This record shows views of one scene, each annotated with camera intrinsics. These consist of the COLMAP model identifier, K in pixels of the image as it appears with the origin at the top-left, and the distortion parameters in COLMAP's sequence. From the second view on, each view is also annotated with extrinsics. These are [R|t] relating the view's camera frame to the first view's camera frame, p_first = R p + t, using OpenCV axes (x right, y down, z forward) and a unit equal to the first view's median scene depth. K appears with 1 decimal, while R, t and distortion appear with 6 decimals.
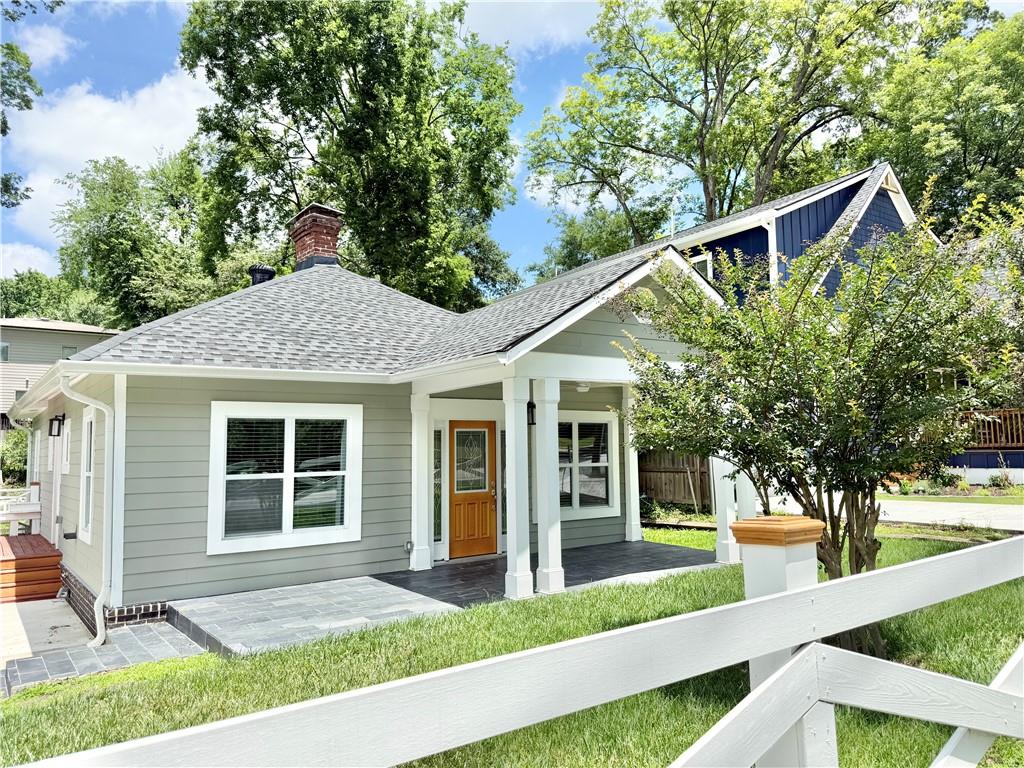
lens RADIAL K [[724.0, 0, 510.6], [0, 724.0, 385.9], [0, 0, 1]] dist [0.071750, -0.092341]
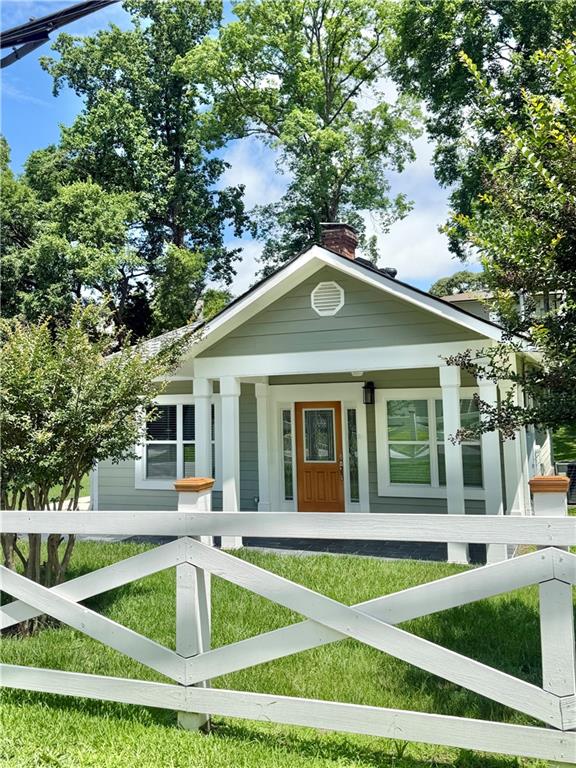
lens RADIAL K [[719.0, 0, 282.8], [0, 719.0, 338.5], [0, 0, 1]] dist [0.085191, -0.003209]
pose [[0.528794, -0.073520, -0.845560, 0.976785], [0.084458, 0.995855, -0.033770, -0.021120], [0.844537, -0.053557, 0.532812, 0.353845]]
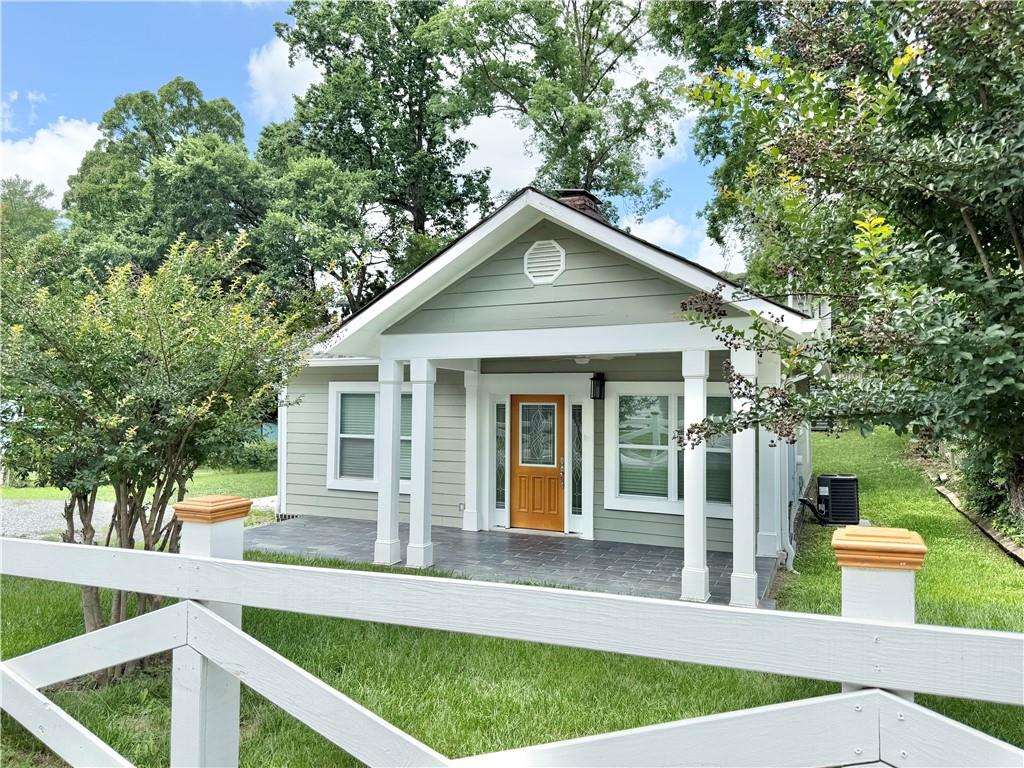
lens RADIAL K [[721.5, 0, 507.4], [0, 721.5, 385.8], [0, 0, 1]] dist [0.109920, -0.170313]
pose [[0.498437, -0.000870, -0.866925, 0.835062], [0.053295, 0.998139, 0.029641, 0.004561], [0.865286, -0.060976, 0.497556, 0.504204]]
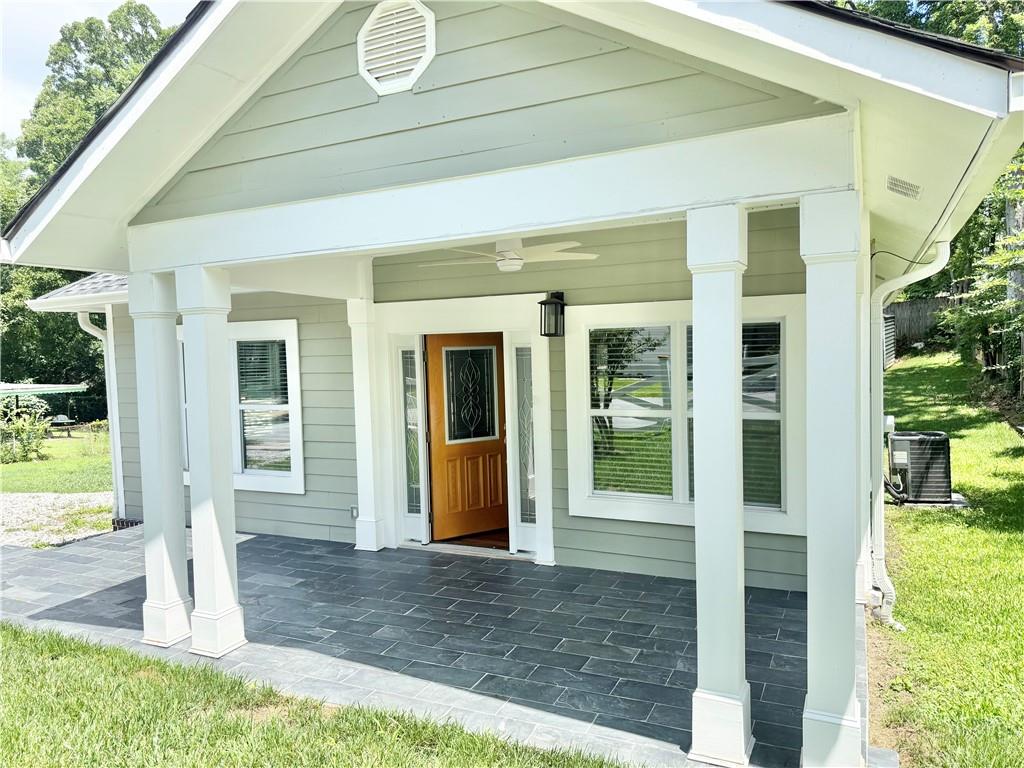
lens RADIAL K [[721.5, 0, 507.4], [0, 721.5, 385.8], [0, 0, 1]] dist [0.109920, -0.170313]
pose [[0.473546, 0.042448, -0.879746, 0.541721], [0.088067, 0.991550, 0.095247, 0.039310], [0.876355, -0.122581, 0.465807, 0.790888]]
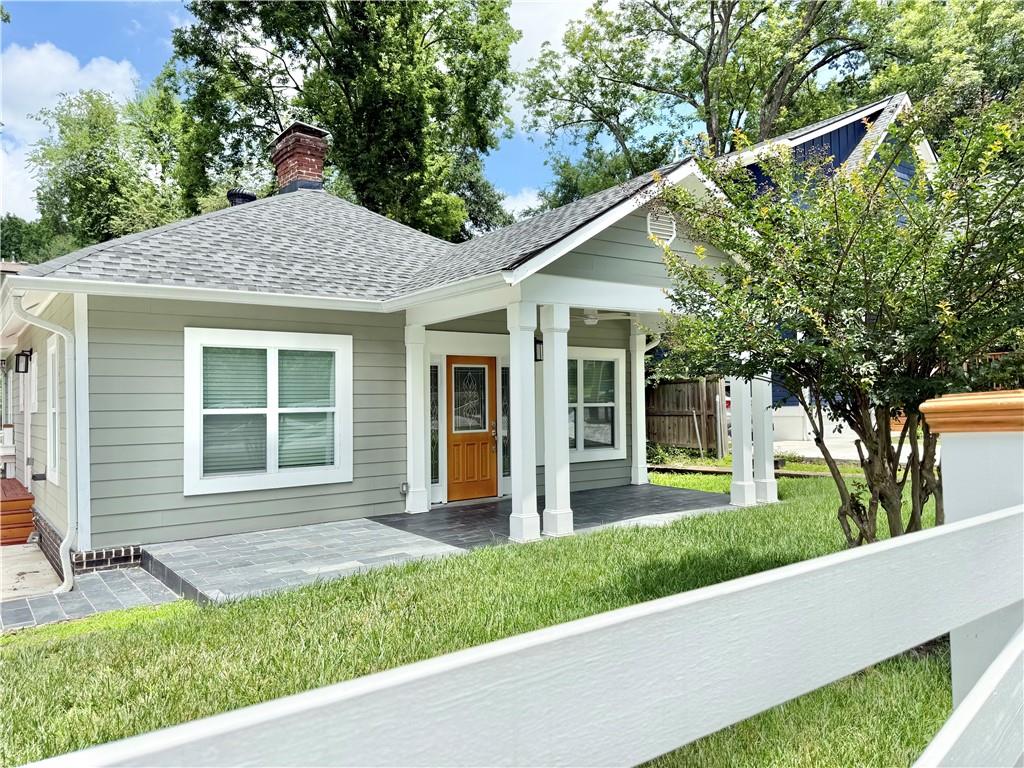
lens RADIAL K [[722.8, 0, 512.6], [0, 722.8, 385.9], [0, 0, 1]] dist [0.061157, -0.071951]
pose [[0.999901, 0.001727, 0.013952, -0.013741], [-0.002634, 0.997866, 0.065243, 0.027492], [-0.013809, -0.065273, 0.997772, 0.075737]]
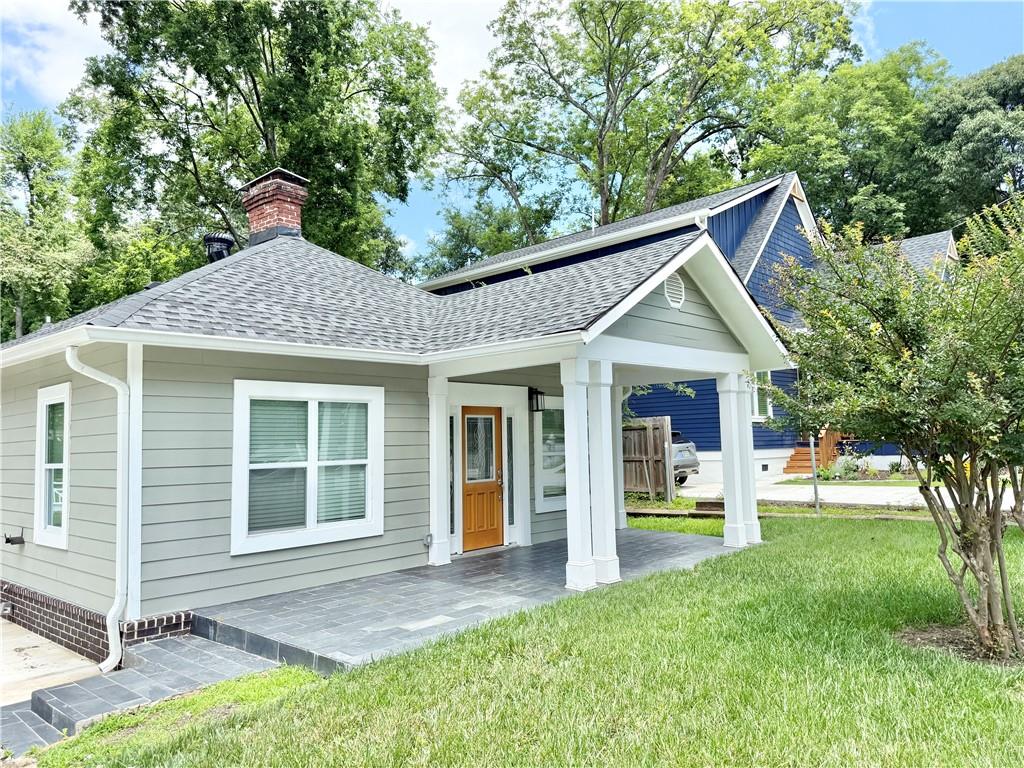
lens RADIAL K [[722.8, 0, 512.6], [0, 722.8, 385.9], [0, 0, 1]] dist [0.061157, -0.071951]
pose [[0.978847, 0.010623, 0.204316, -0.220635], [-0.011507, 0.999929, 0.003140, 0.018454], [-0.204268, -0.005424, 0.978900, 0.066329]]
